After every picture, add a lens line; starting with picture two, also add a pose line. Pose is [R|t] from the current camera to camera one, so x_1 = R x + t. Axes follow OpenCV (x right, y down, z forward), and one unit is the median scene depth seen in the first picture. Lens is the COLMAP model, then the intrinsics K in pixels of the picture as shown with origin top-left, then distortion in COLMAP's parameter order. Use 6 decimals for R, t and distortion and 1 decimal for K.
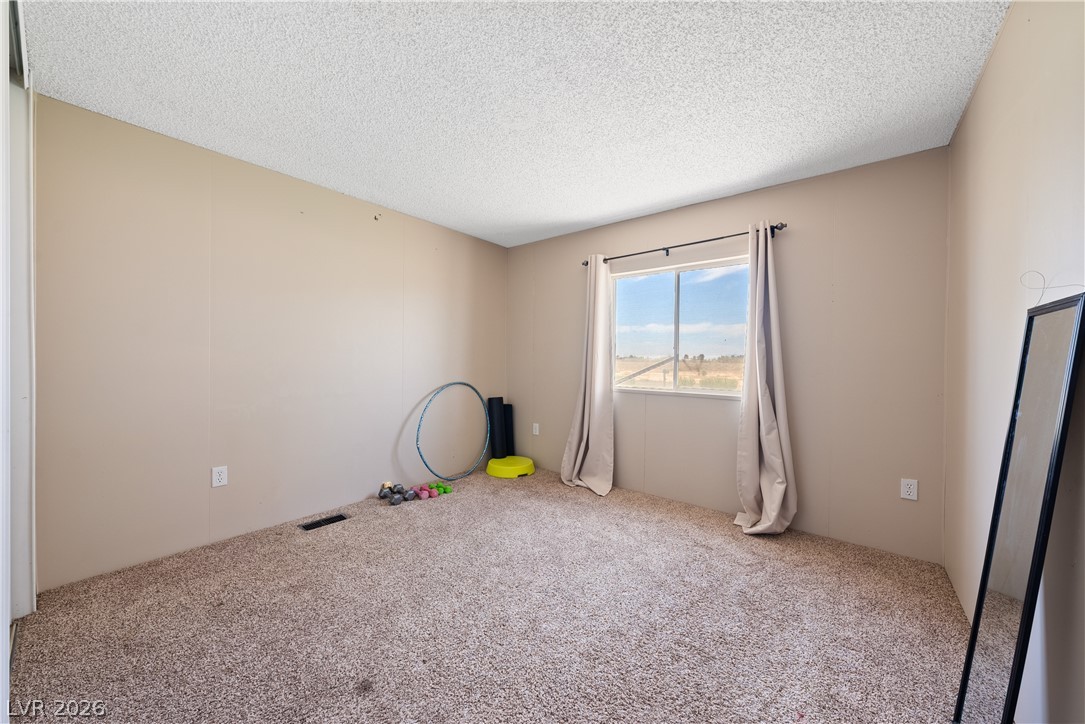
lens RADIAL K [[392.7, 0, 546.3], [0, 392.7, 358.8], [0, 0, 1]] dist [-0.005059, 0.000531]
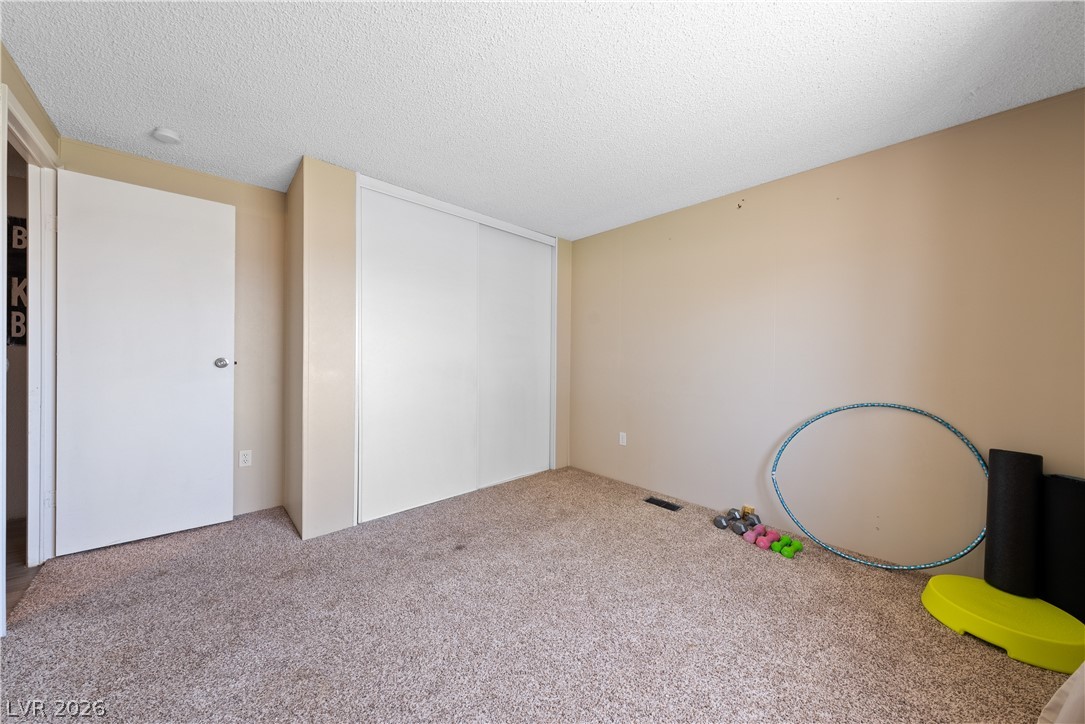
lens RADIAL K [[378.4, 0, 546.7], [0, 378.4, 362.0], [0, 0, 1]] dist [0.015449, 0.000163]
pose [[-0.150977, 0.004486, -0.988527, 0.524964], [-0.009952, 0.999932, 0.006057, -0.002808], [0.988487, 0.010753, -0.150922, 0.740632]]
